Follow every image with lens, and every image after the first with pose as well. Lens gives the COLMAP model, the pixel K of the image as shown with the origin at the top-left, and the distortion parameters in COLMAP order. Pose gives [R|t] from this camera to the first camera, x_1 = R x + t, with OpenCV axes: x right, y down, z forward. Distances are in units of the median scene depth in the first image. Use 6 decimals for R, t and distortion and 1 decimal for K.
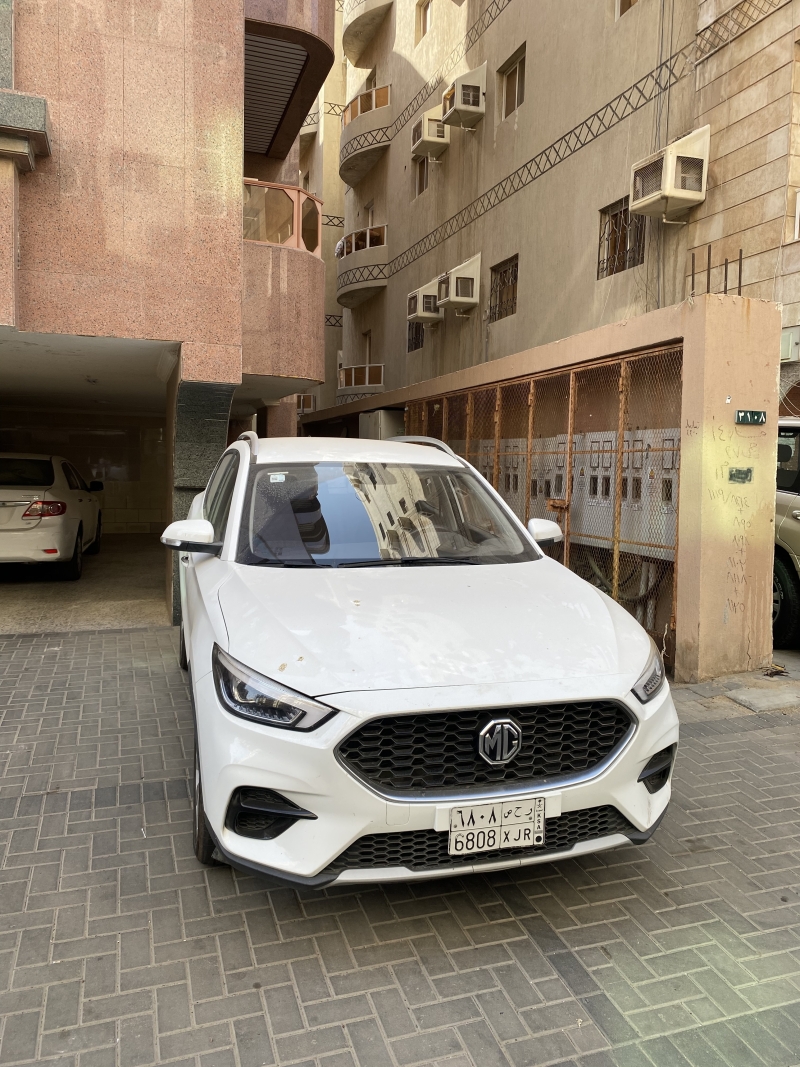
lens RADIAL K [[822.4, 0, 400.0], [0, 822.4, 533.5], [0, 0, 1]] dist [-0.004754, -0.004770]
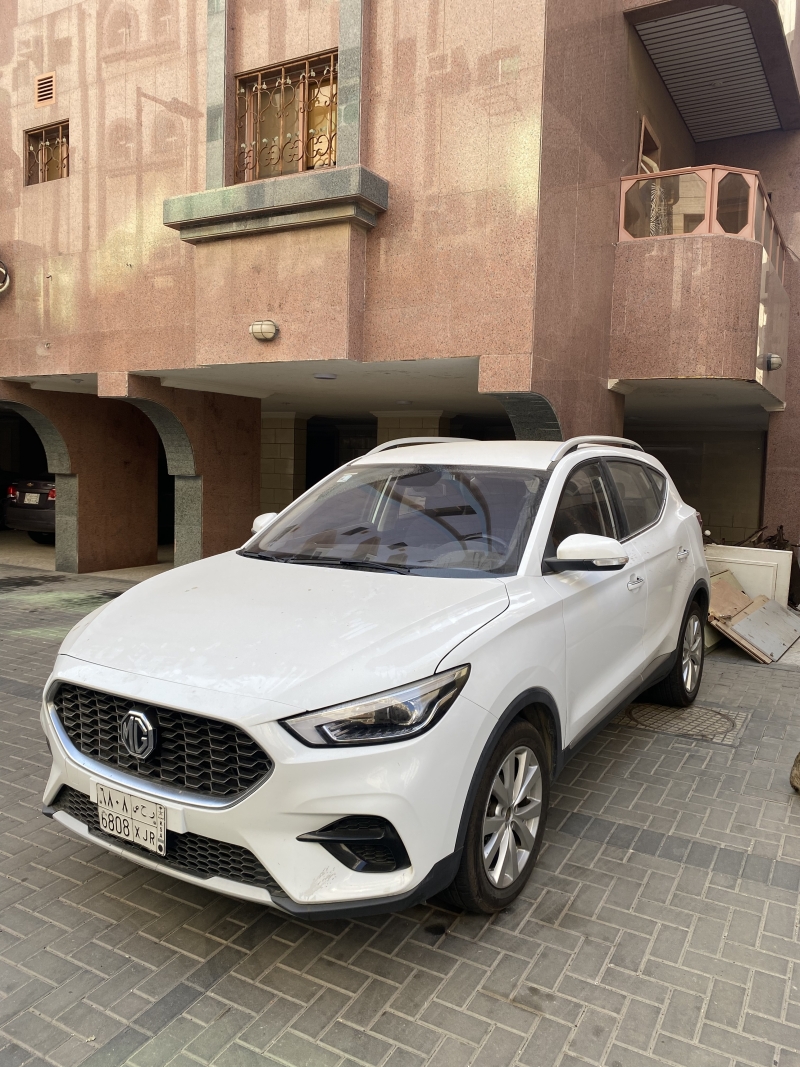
lens RADIAL K [[812.5, 0, 400.0], [0, 812.5, 533.5], [0, 0, 1]] dist [0.002716, 0.004069]
pose [[0.648710, 0.054890, -0.759054, 0.995740], [-0.073428, 0.997257, 0.009362, -0.020381], [0.757485, 0.049663, 0.650961, 0.551113]]
